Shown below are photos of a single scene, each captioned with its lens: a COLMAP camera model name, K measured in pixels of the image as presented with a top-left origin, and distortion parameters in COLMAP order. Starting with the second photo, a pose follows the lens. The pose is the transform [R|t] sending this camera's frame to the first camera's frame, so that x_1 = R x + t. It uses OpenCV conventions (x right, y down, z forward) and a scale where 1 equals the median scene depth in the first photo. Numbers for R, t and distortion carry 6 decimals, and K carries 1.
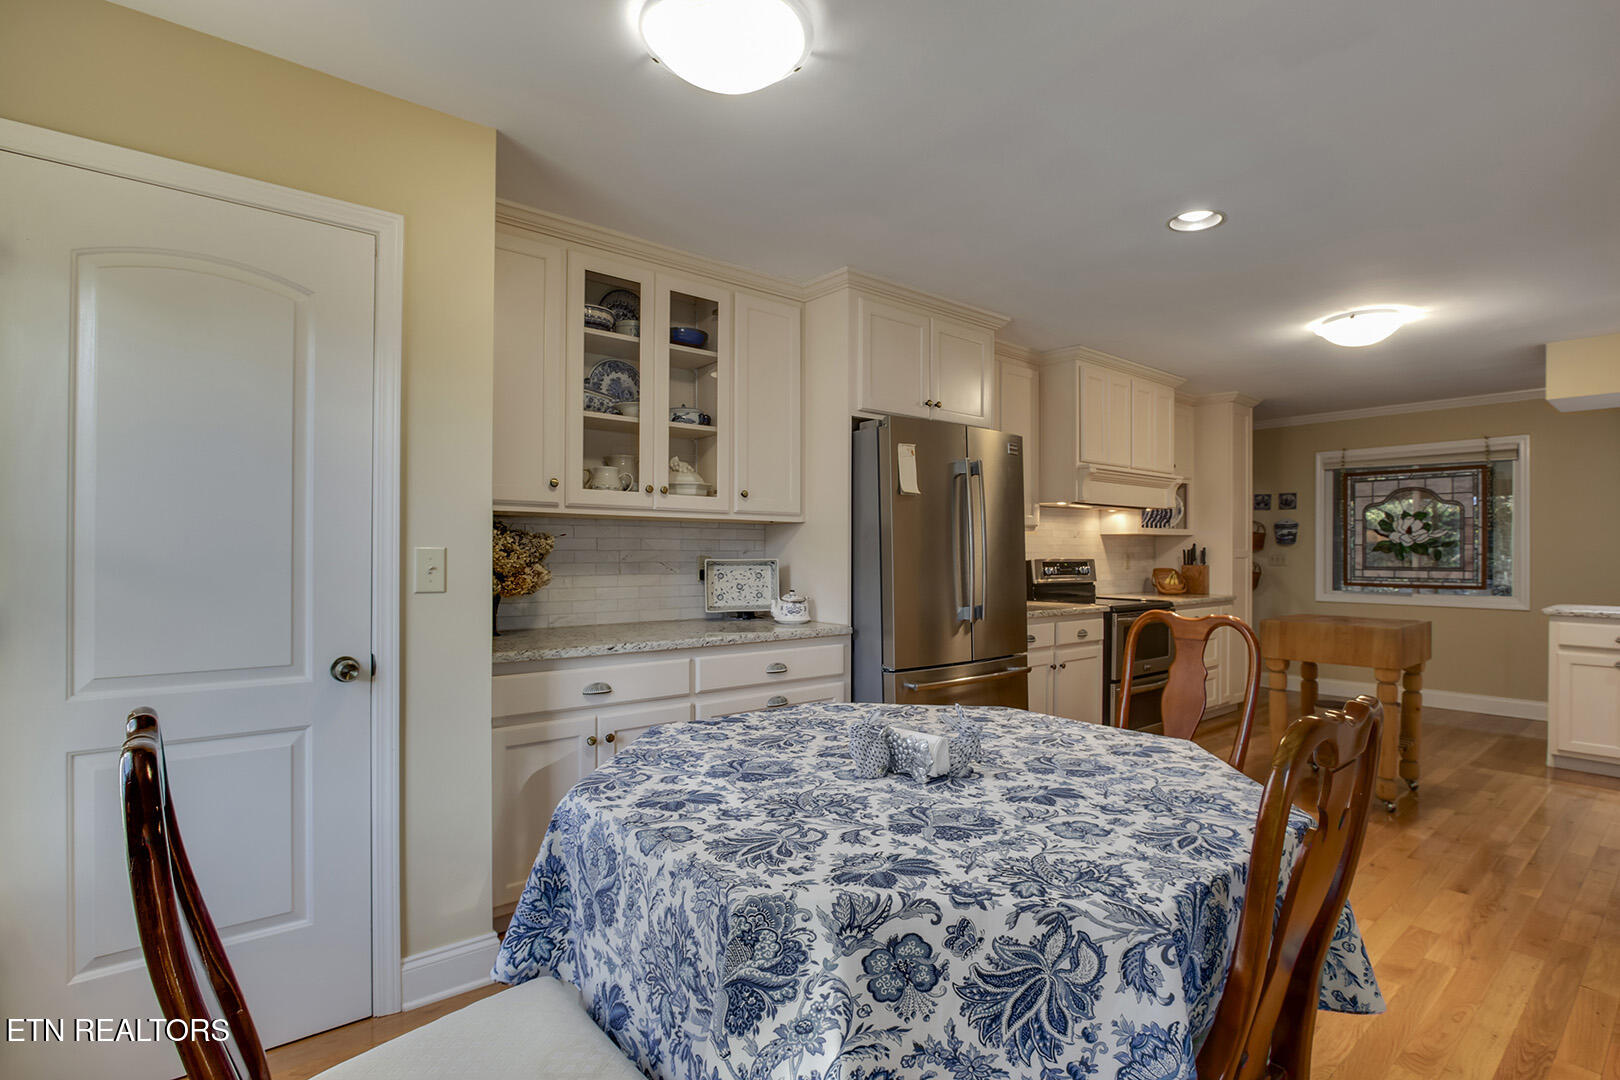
lens RADIAL K [[798.9, 0, 803.5], [0, 798.9, 549.4], [0, 0, 1]] dist [-0.019709, 0.000218]
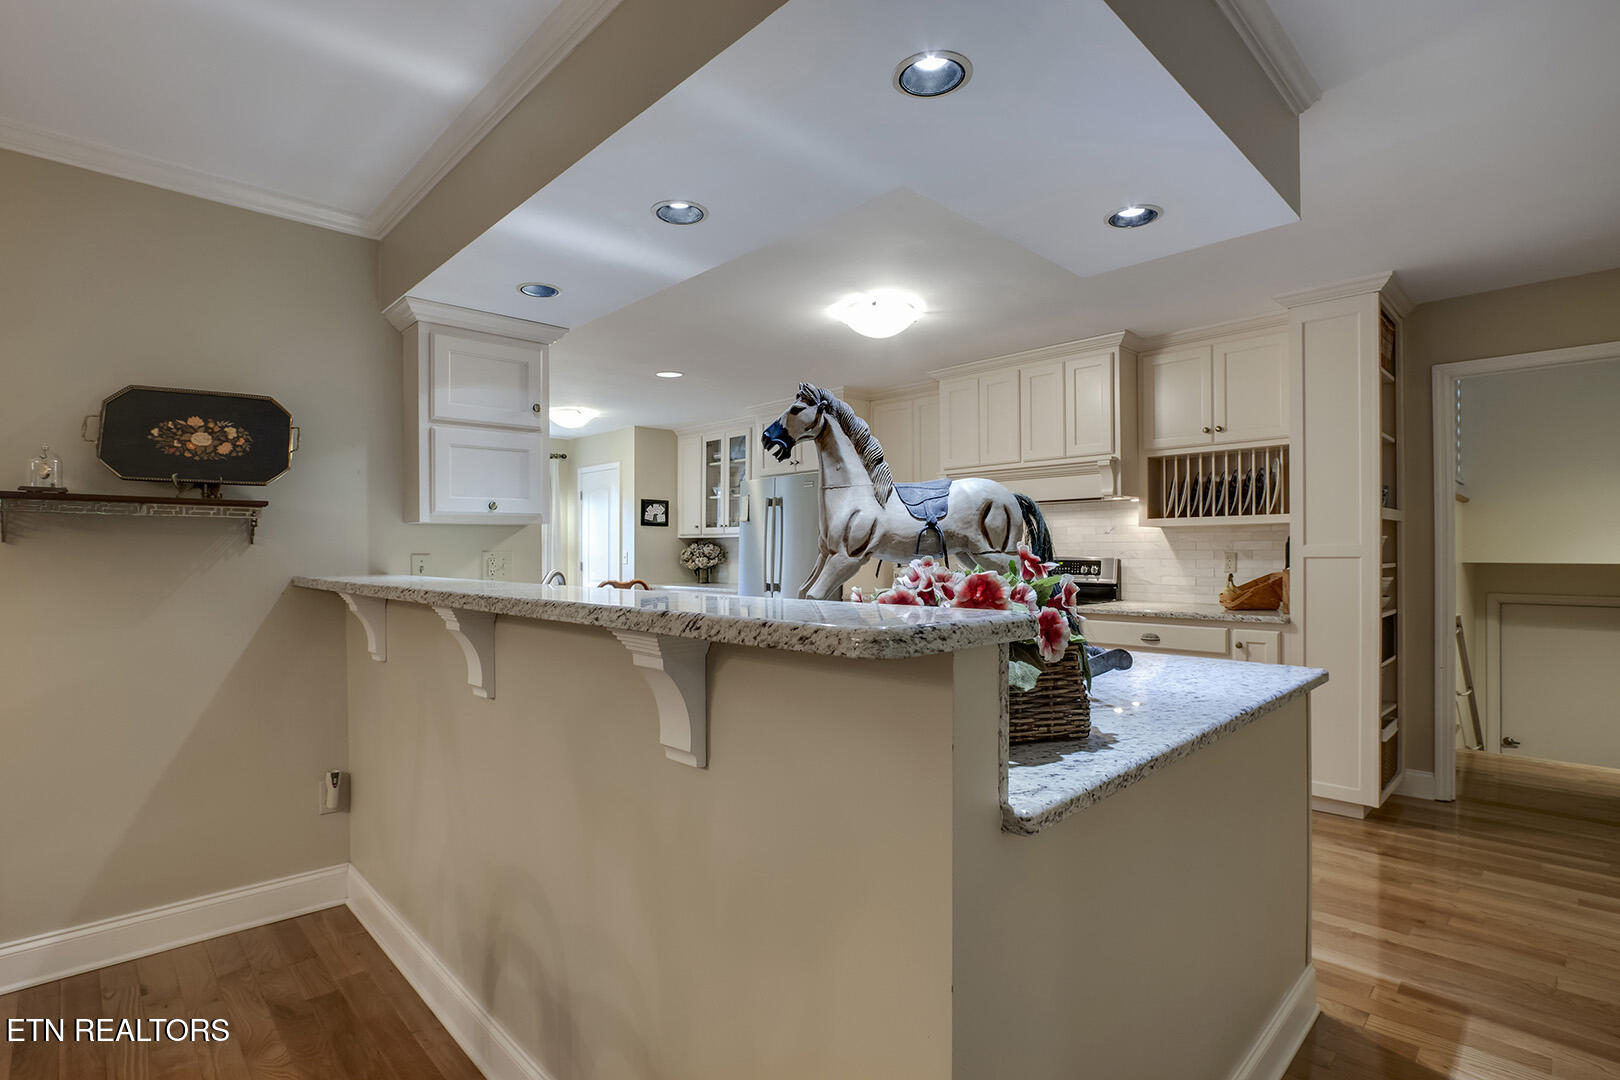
lens RADIAL K [[774.3, 0, 816.9], [0, 774.3, 542.1], [0, 0, 1]] dist [-0.023483, 0.001675]
pose [[0.081671, -0.017390, -0.996508, 1.118536], [0.006359, 0.999837, -0.016927, 0.006685], [0.996639, -0.004955, 0.081768, 0.579891]]
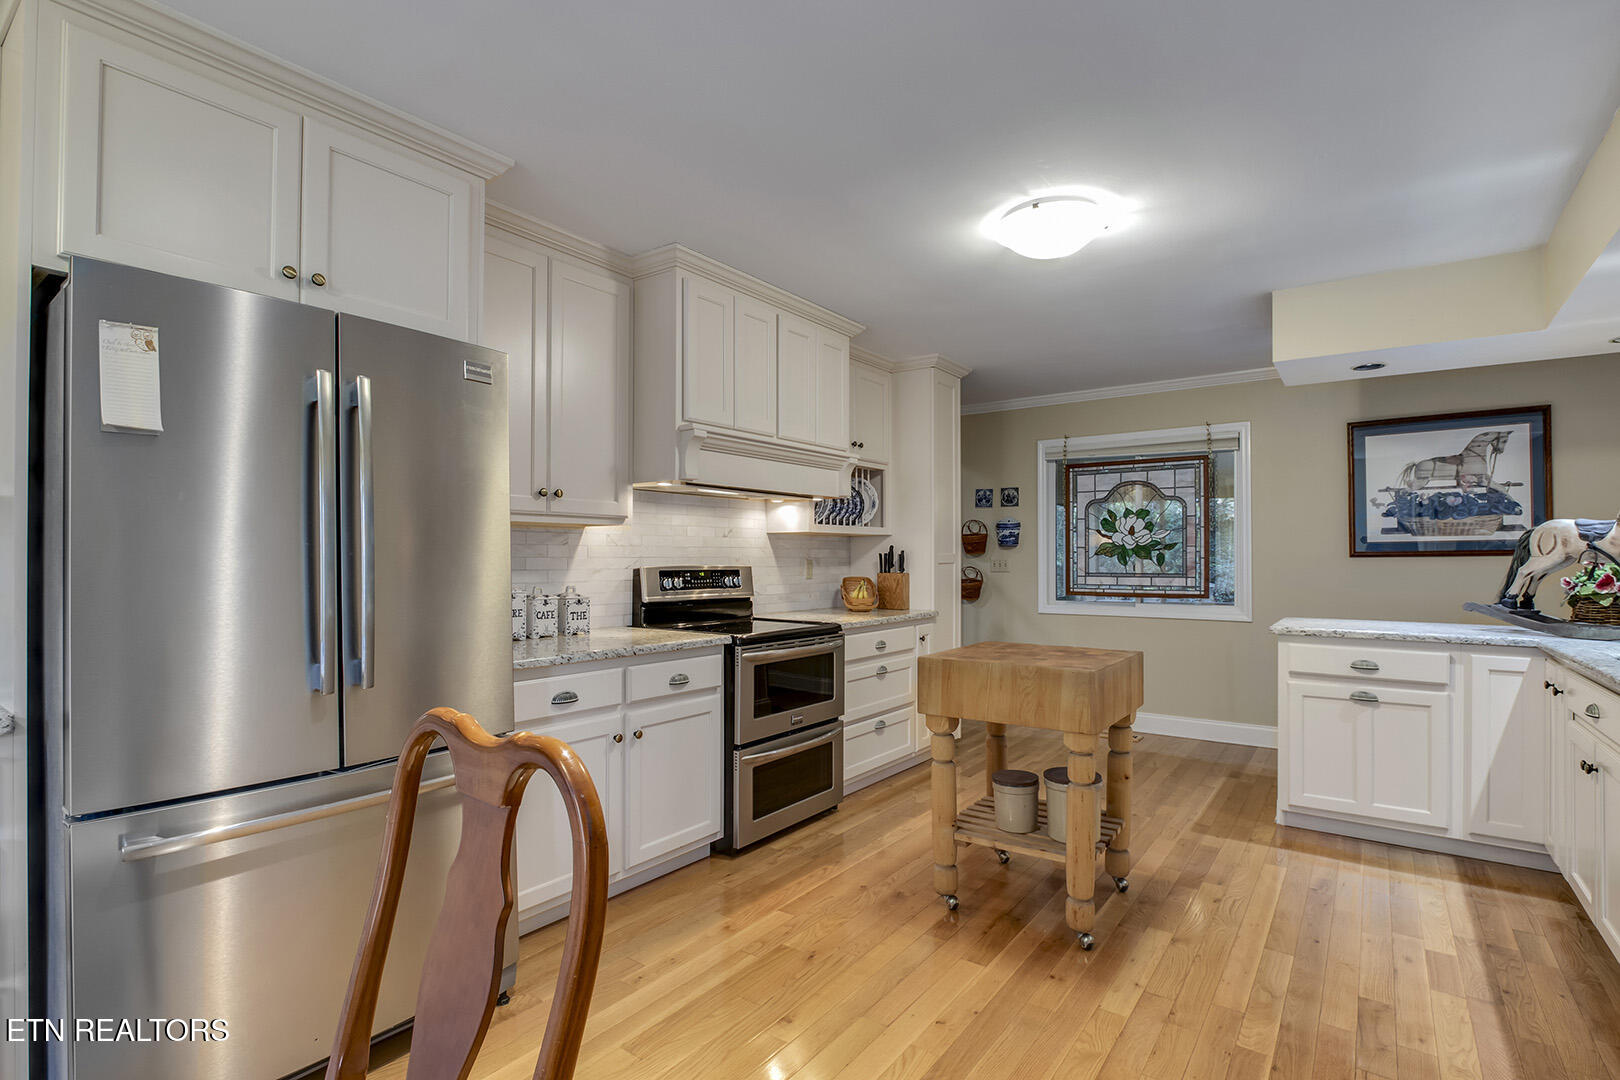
lens RADIAL K [[774.3, 0, 817.7], [0, 774.3, 549.6], [0, 0, 1]] dist [-0.023483, 0.001675]
pose [[0.969976, -0.000837, 0.243198, 0.238684], [0.002803, 0.999966, -0.007738, 0.002443], [-0.243183, 0.008187, 0.969946, 0.276759]]
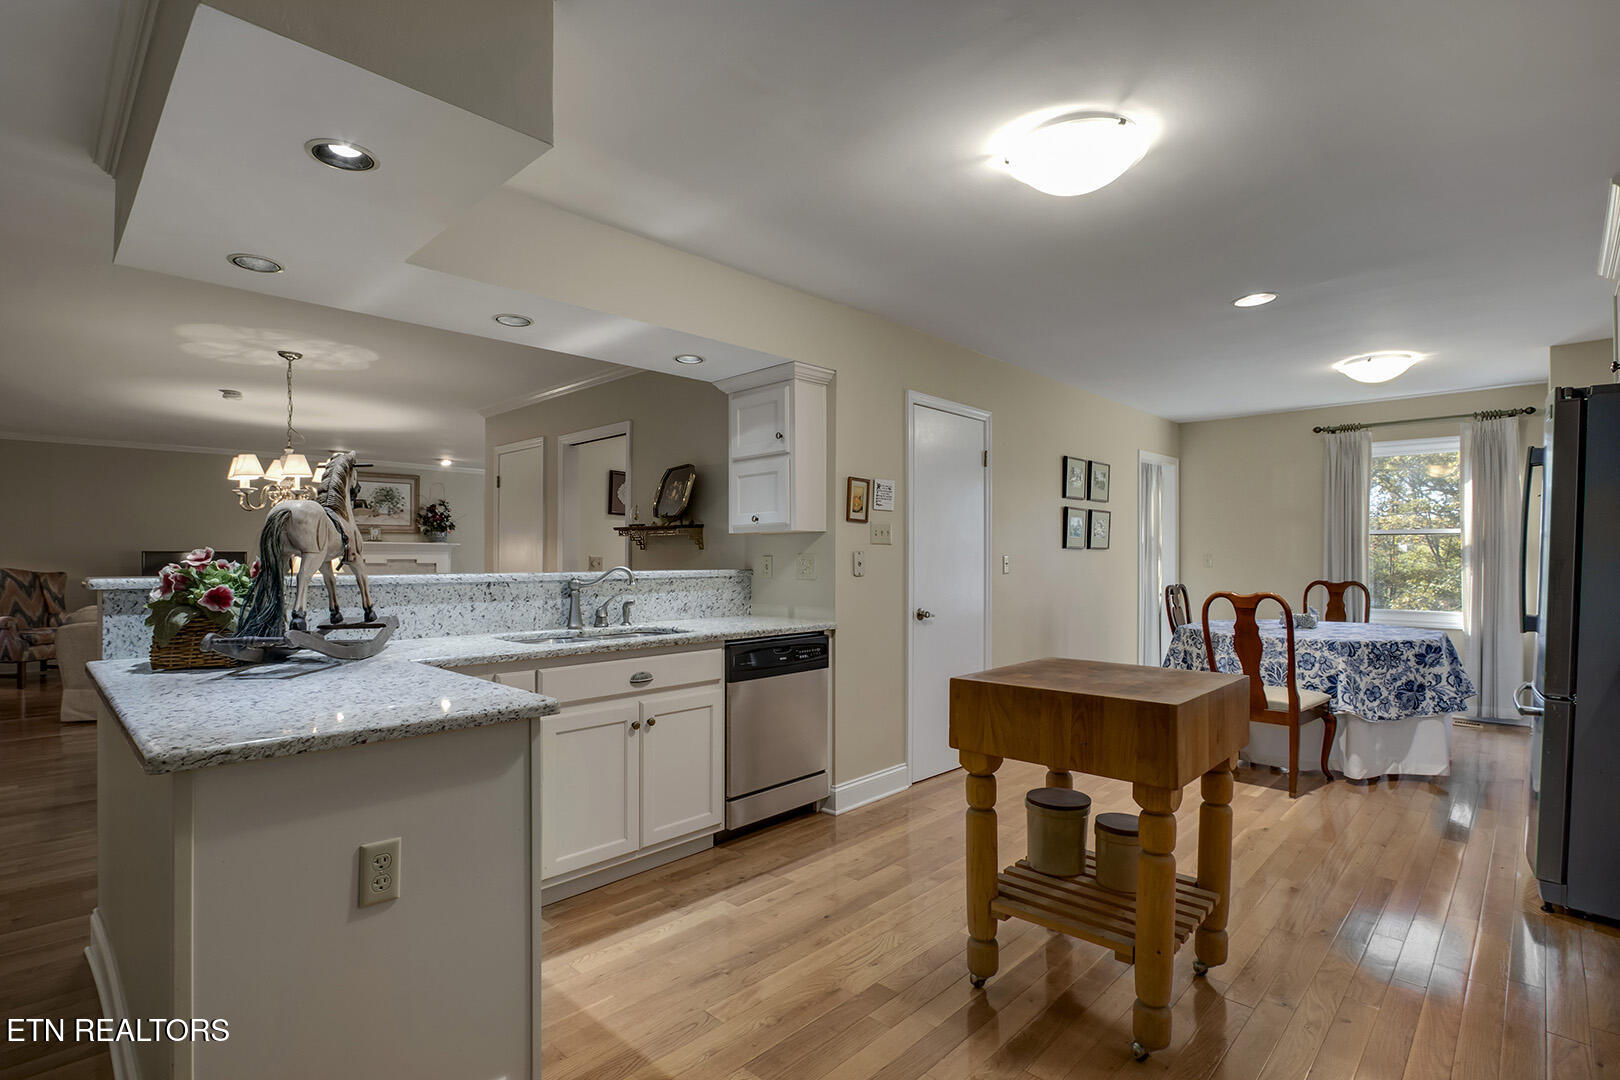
lens RADIAL K [[774.3, 0, 816.3], [0, 774.3, 551.1], [0, 0, 1]] dist [-0.023483, 0.001675]
pose [[-0.993295, -0.004983, -0.115496, 0.652982], [-0.003868, 0.999944, -0.009876, 0.006222], [0.115538, -0.009363, -0.993259, 1.034855]]
